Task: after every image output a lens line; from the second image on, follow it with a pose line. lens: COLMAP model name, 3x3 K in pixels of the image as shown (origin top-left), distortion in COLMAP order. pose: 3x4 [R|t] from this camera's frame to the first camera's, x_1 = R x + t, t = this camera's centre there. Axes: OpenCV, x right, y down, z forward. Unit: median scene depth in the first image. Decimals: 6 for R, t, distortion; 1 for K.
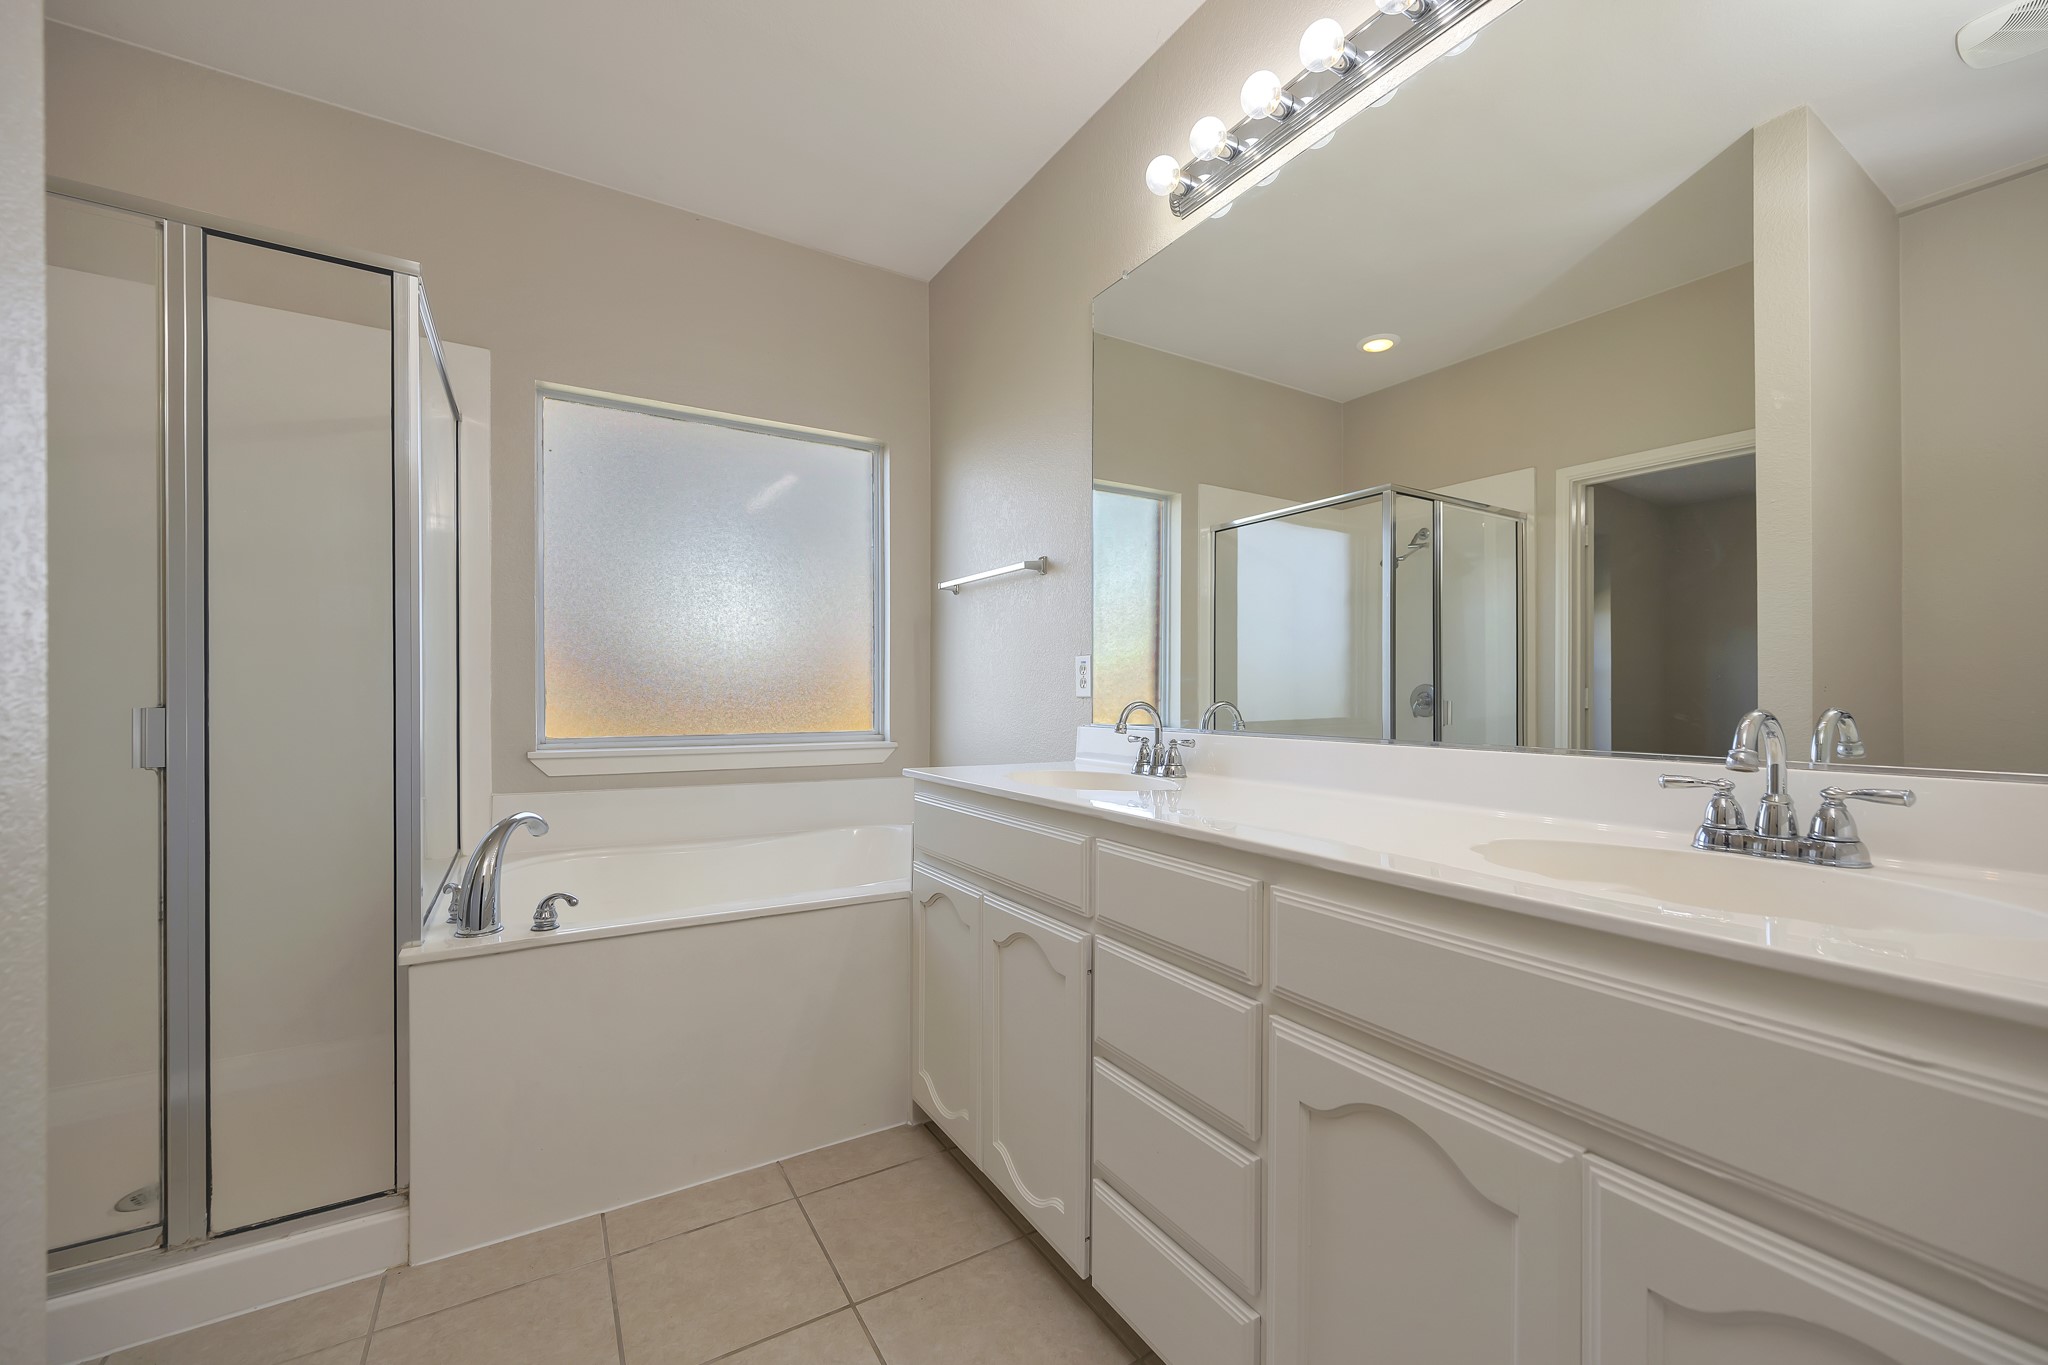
lens RADIAL K [[806.6, 0, 1037.5], [0, 806.6, 694.6], [0, 0, 1]] dist [0.004186, -0.001700]
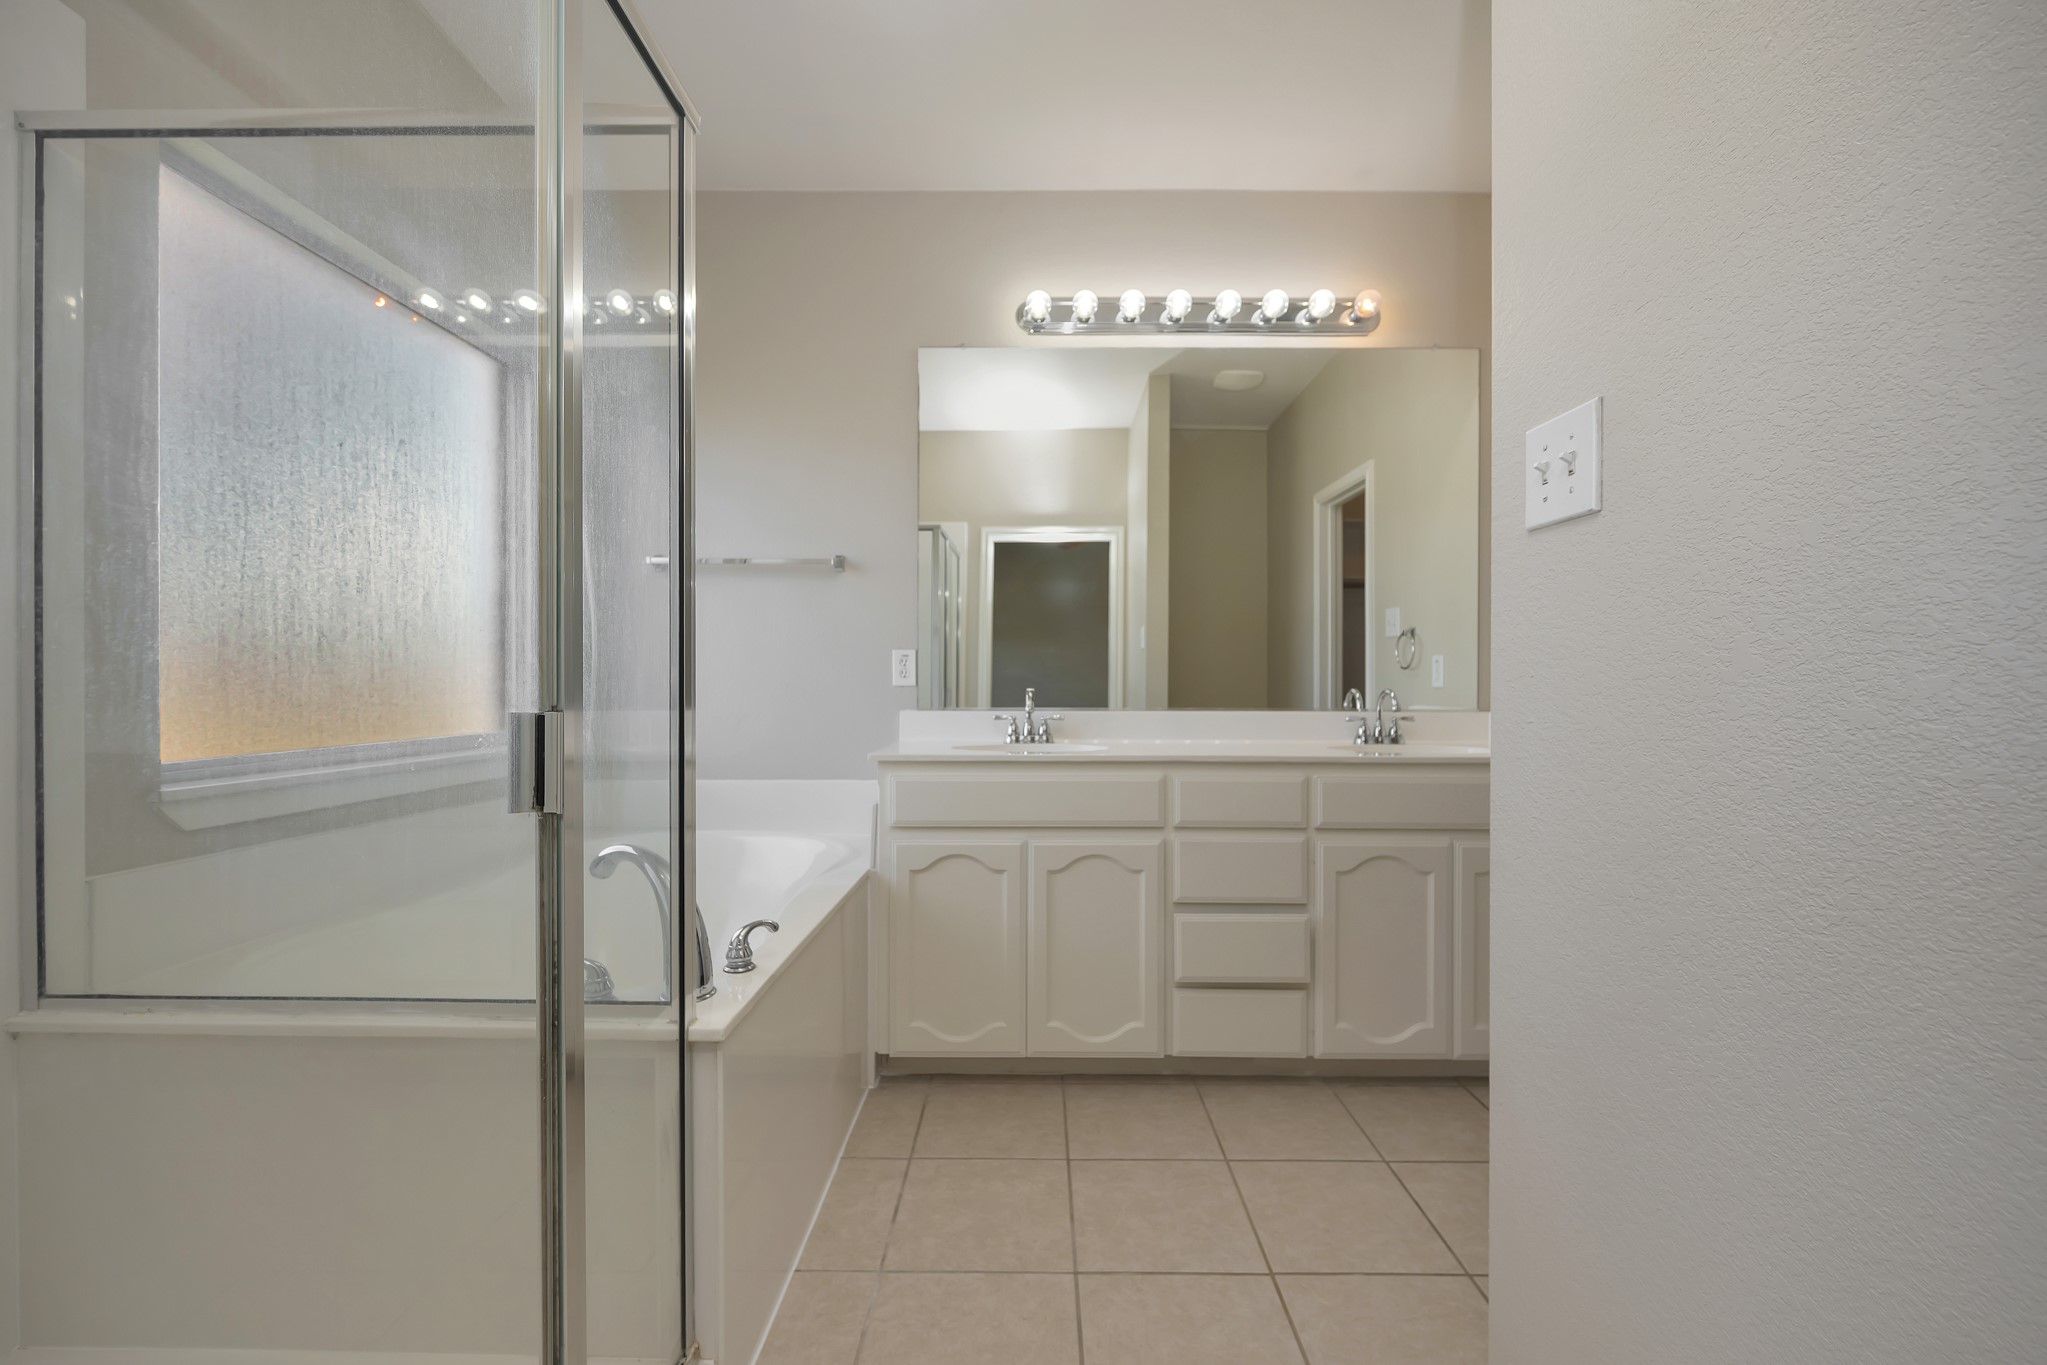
lens RADIAL K [[806.2, 0, 1036.0], [0, 806.2, 684.0], [0, 0, 1]] dist [0.004186, -0.001700]
pose [[0.534419, -0.004150, 0.845210, -1.021558], [-0.001248, 0.999983, 0.005699, -0.007120], [-0.845219, -0.004100, 0.534404, 0.273315]]
